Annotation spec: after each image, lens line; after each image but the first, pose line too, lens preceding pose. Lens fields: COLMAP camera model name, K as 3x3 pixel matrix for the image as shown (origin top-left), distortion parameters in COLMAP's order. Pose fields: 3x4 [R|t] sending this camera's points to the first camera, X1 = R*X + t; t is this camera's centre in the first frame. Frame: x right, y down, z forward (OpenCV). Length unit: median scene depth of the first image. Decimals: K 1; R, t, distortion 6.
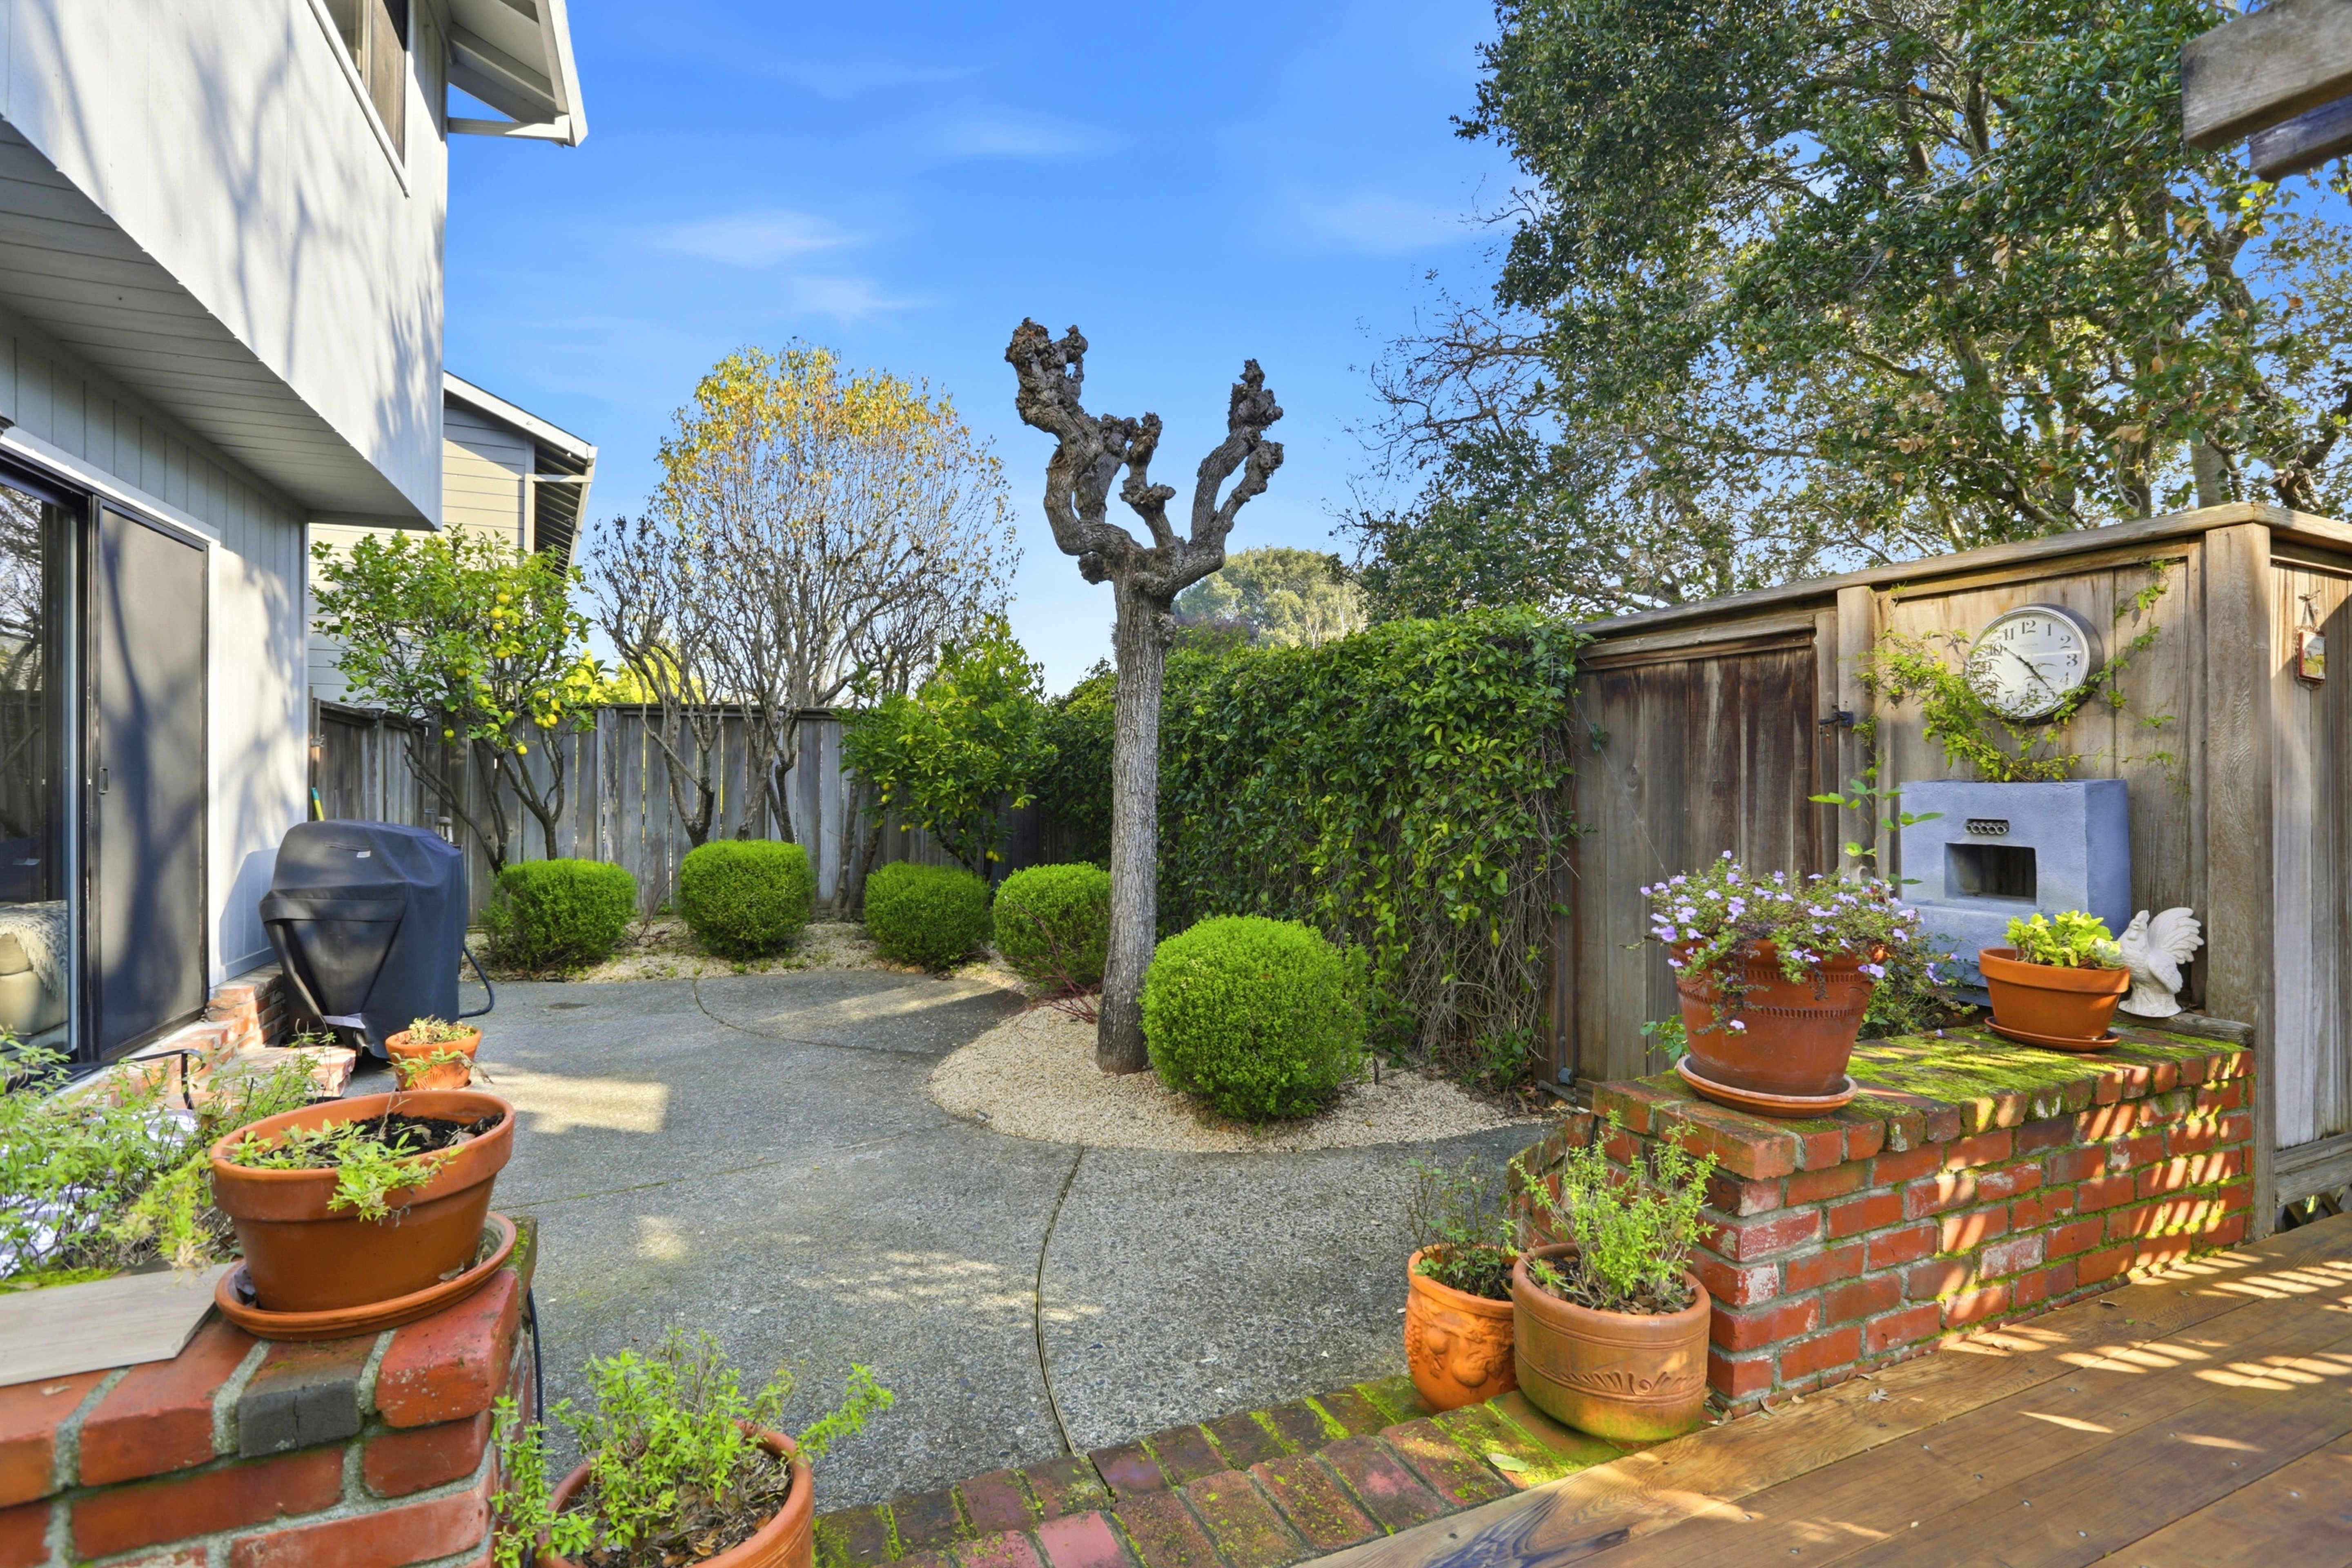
lens RADIAL K [[1096.1, 0, 1188.8], [0, 1096.1, 797.0], [0, 0, 1]] dist [-0.043198, 0.012170]
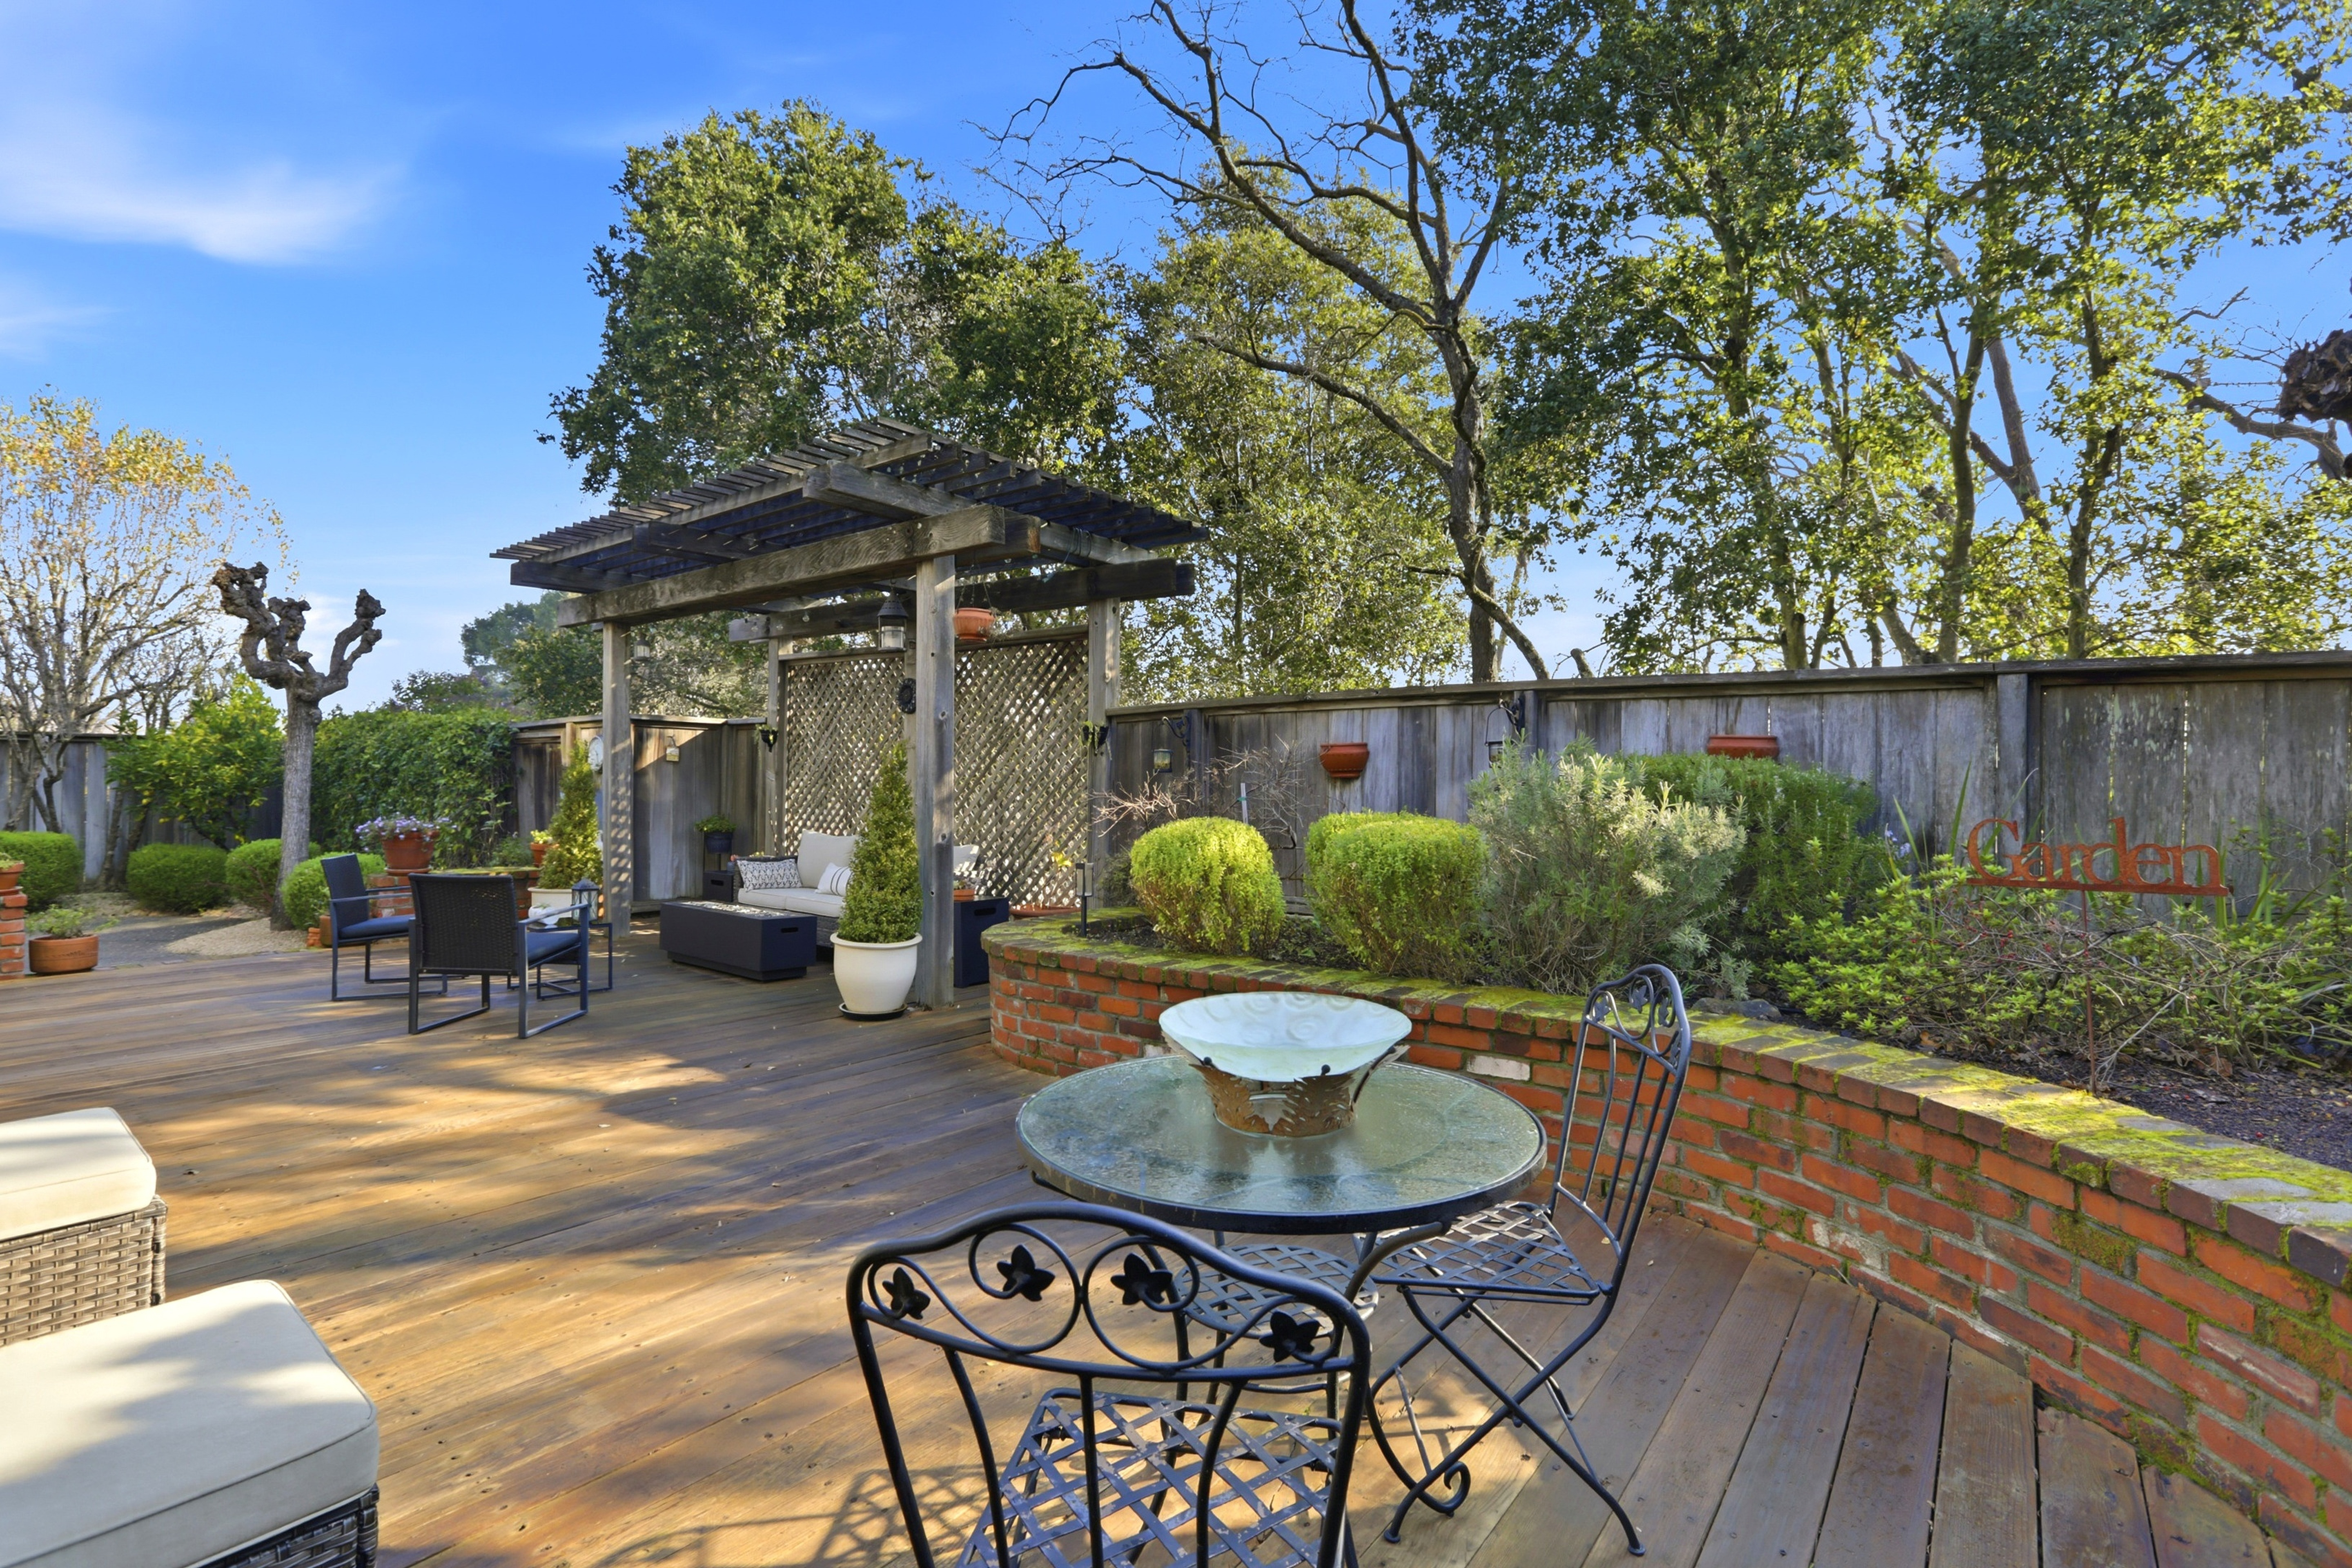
lens RADIAL K [[1096.1, 0, 1189.6], [0, 1096.1, 764.9], [0, 0, 1]] dist [-0.043198, 0.012170]
pose [[0.883714, -0.007102, 0.467974, 0.476499], [0.014066, 0.999836, -0.011389, -0.018501], [-0.467817, 0.016647, 0.883669, -1.493126]]
